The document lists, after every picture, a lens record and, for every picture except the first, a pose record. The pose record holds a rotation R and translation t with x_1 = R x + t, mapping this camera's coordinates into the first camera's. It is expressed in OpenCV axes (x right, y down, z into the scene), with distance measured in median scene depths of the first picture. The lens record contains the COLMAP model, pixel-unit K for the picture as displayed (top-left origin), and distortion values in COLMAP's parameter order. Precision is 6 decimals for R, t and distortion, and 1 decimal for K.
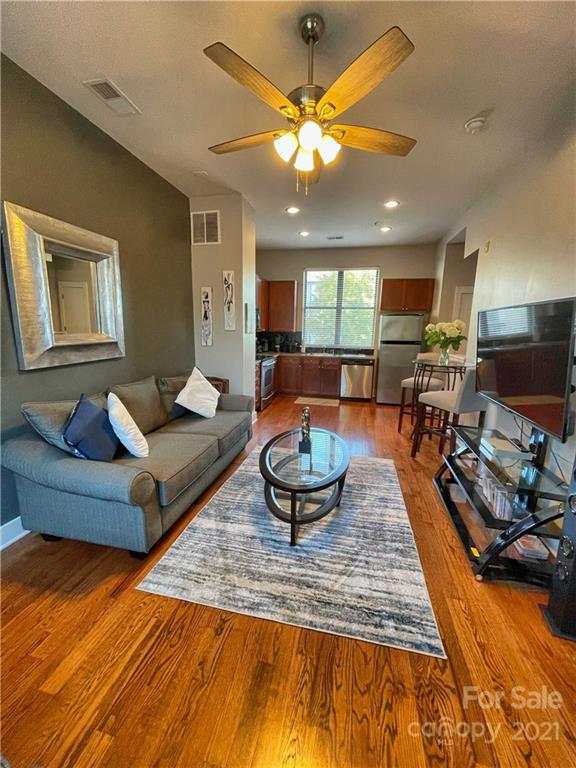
lens RADIAL K [[308.2, 0, 283.5], [0, 308.2, 384.9], [0, 0, 1]] dist [-0.001119, -0.000325]
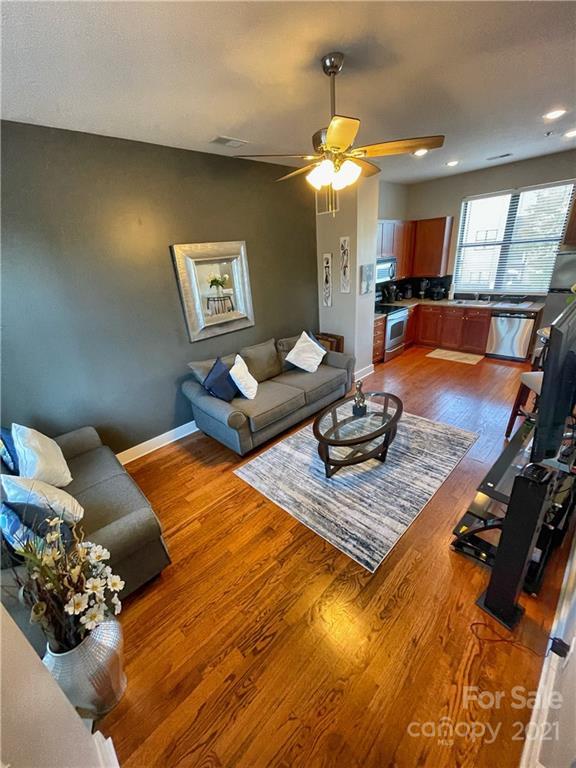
lens RADIAL K [[308.2, 0, 286.3], [0, 308.2, 383.4], [0, 0, 1]] dist [-0.001119, -0.000325]
pose [[0.835161, 0.137507, -0.532540, 0.455185], [-0.011080, 0.972253, 0.233670, -0.184691], [0.549895, -0.189251, 0.813511, -0.140697]]
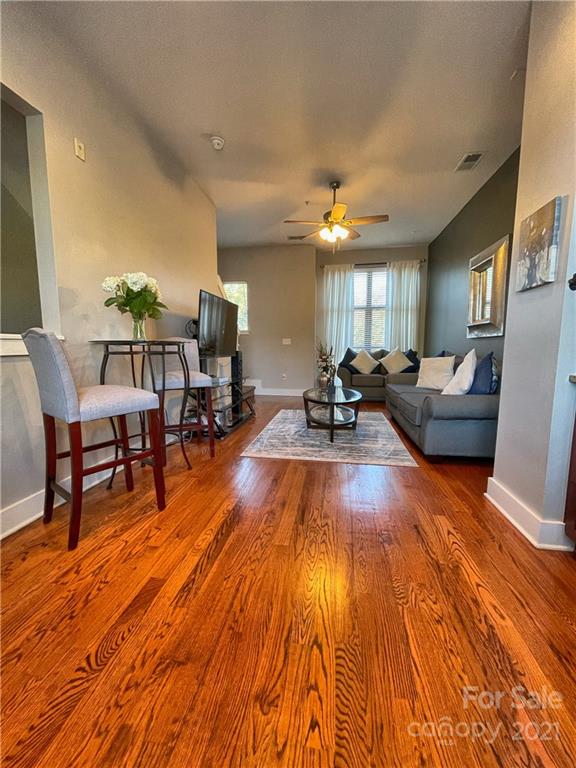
lens RADIAL K [[308.2, 0, 287.8], [0, 308.2, 385.2], [0, 0, 1]] dist [-0.001119, -0.000325]
pose [[-0.997576, -0.008667, -0.069042, 0.381096], [-0.029295, 0.952309, 0.303726, -0.268647], [0.063116, 0.305012, -0.950255, 2.331190]]
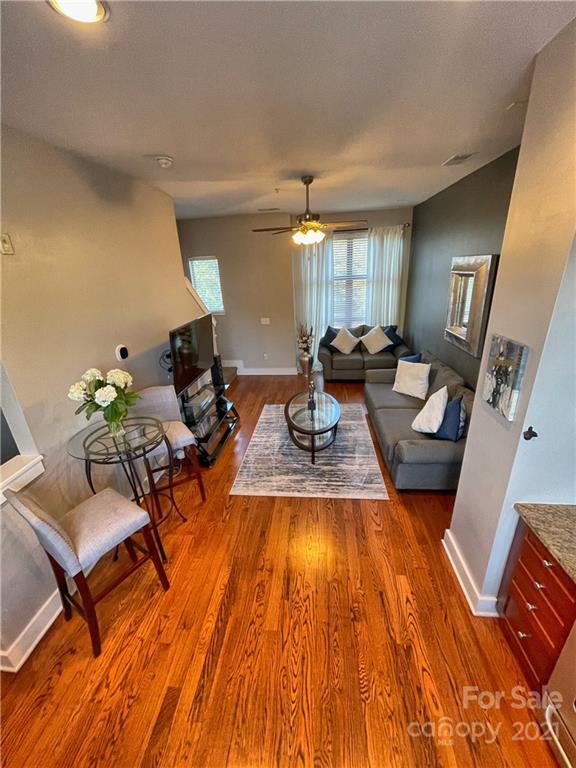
lens RADIAL K [[308.2, 0, 287.1], [0, 308.2, 383.8], [0, 0, 1]] dist [-0.001119, -0.000325]
pose [[-0.991562, 0.074053, -0.106403, 0.344886], [0.007138, 0.850728, 0.525558, -0.692058], [0.129439, 0.520364, -0.844078, 2.166324]]
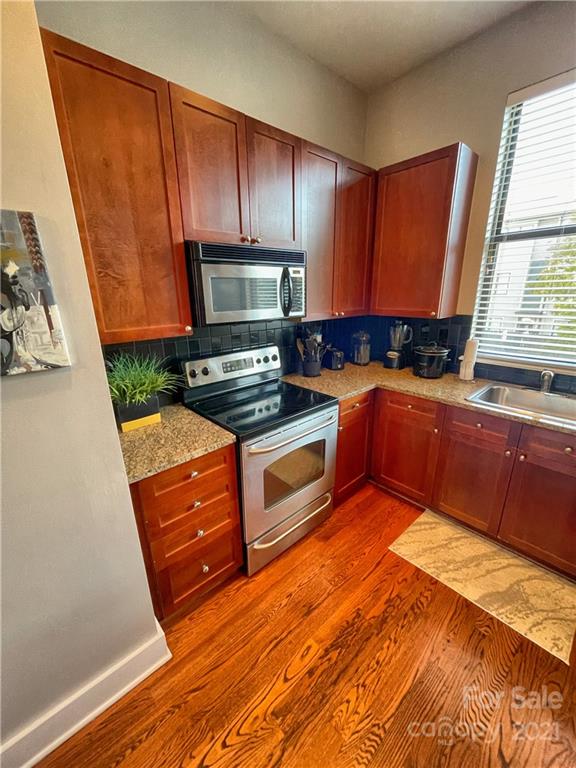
lens RADIAL K [[308.2, 0, 284.6], [0, 308.2, 384.7], [0, 0, 1]] dist [-0.001119, -0.000325]
pose [[0.817145, 0.137183, -0.559871, 0.232368], [-0.073500, 0.988137, 0.134844, -0.337377], [0.571727, -0.069036, 0.817534, 1.584401]]
